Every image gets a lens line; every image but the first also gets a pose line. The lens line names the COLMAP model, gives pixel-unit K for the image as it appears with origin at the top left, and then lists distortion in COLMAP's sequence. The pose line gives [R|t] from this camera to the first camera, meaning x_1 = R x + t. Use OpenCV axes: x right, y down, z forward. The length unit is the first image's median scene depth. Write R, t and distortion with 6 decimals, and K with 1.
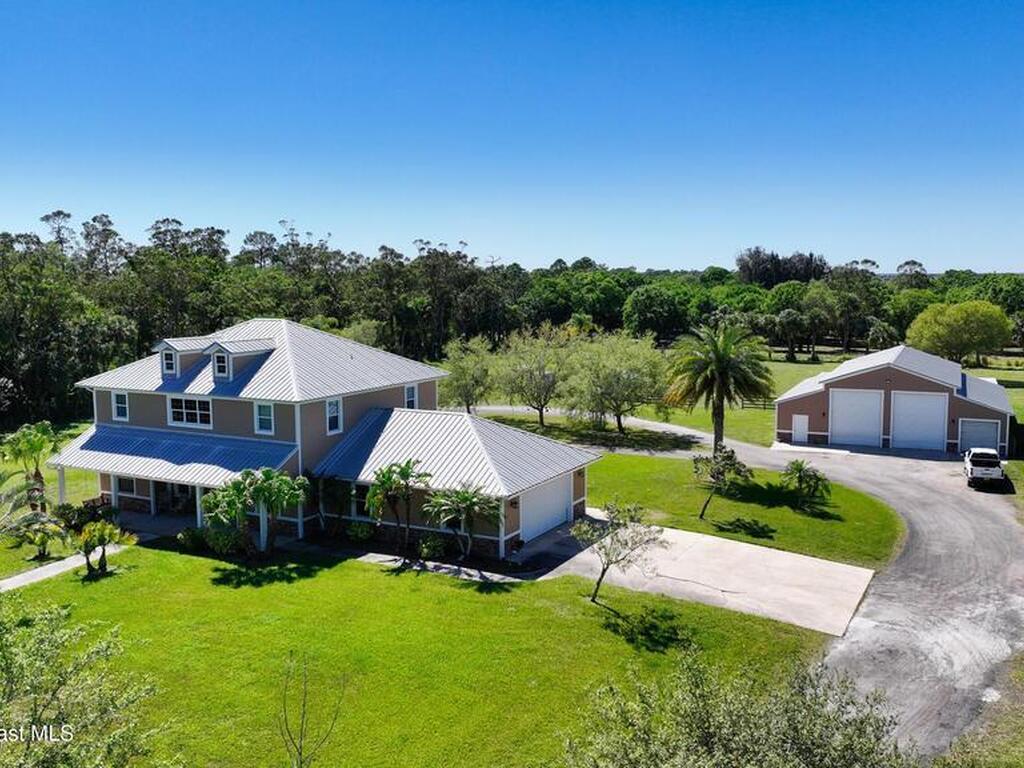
lens RADIAL K [[956.1, 0, 512.0], [0, 956.1, 384.0], [0, 0, 1]] dist [0.010049, -0.030674]
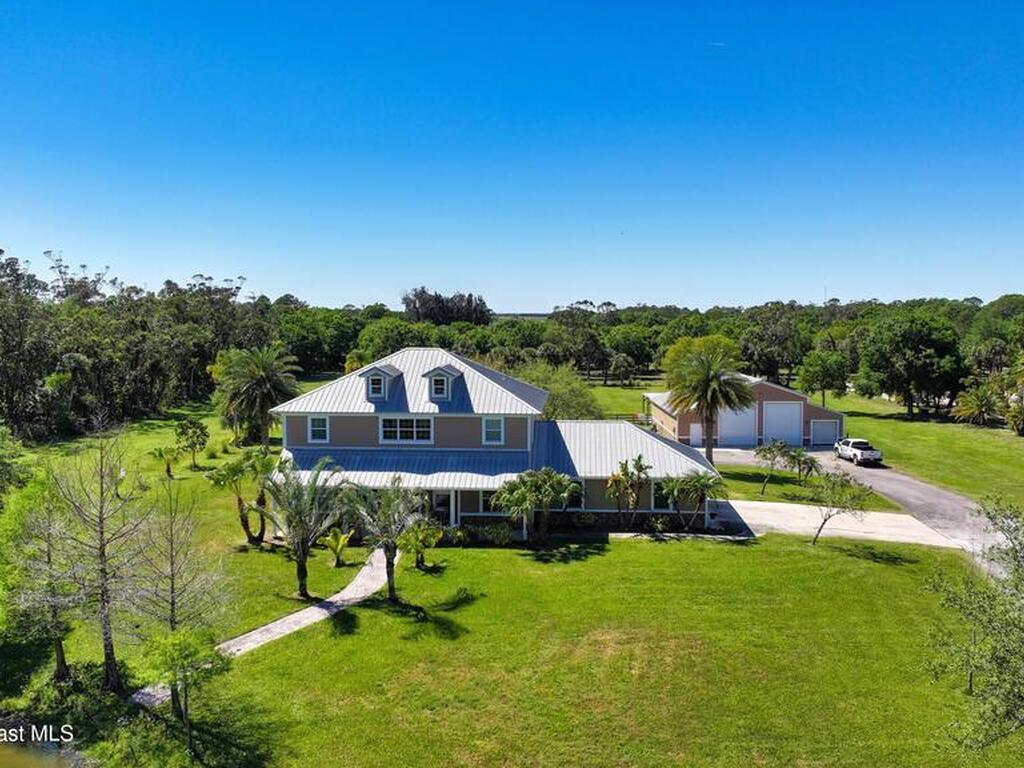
lens RADIAL K [[956.1, 0, 512.0], [0, 956.1, 384.0], [0, 0, 1]] dist [0.010049, -0.030674]
pose [[0.911135, -0.023860, 0.411417, -0.674317], [0.040053, 0.998723, -0.030782, 0.014532], [-0.410157, 0.044525, 0.910927, -0.077134]]
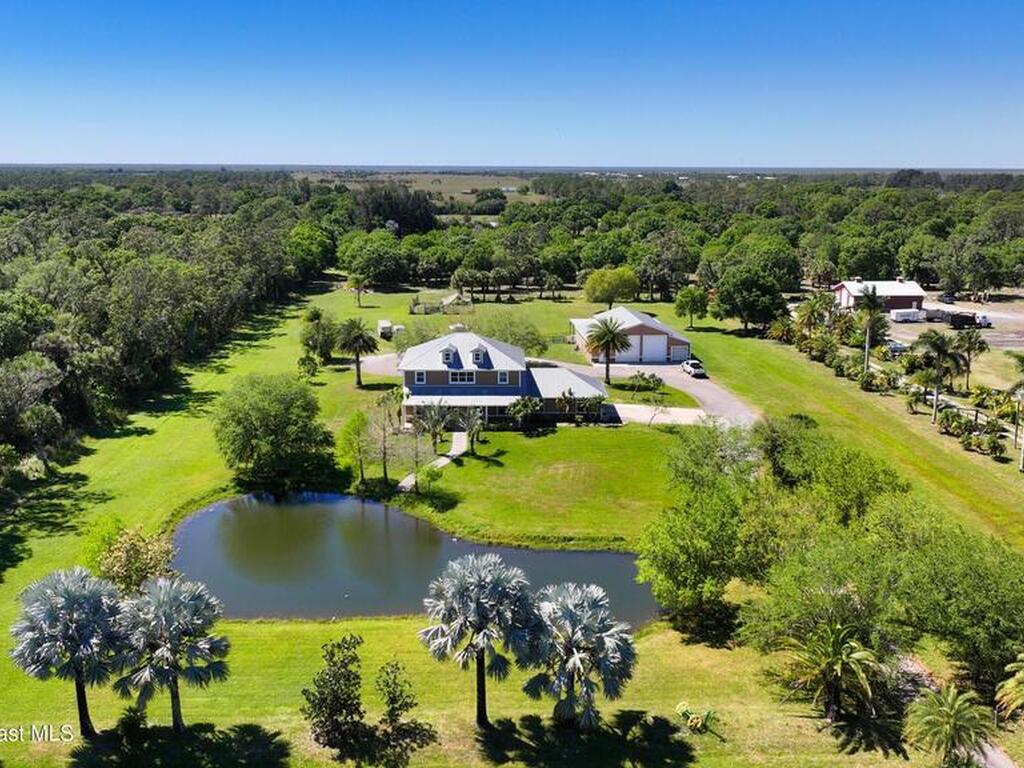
lens RADIAL K [[986.5, 0, 512.0], [0, 986.5, 384.0], [0, 0, 1]] dist [0.008029, -0.003402]
pose [[0.873937, -0.095196, 0.476625, -1.385339], [0.044580, 0.992198, 0.116429, -0.232510], [-0.483990, -0.080504, 0.871363, -1.195837]]
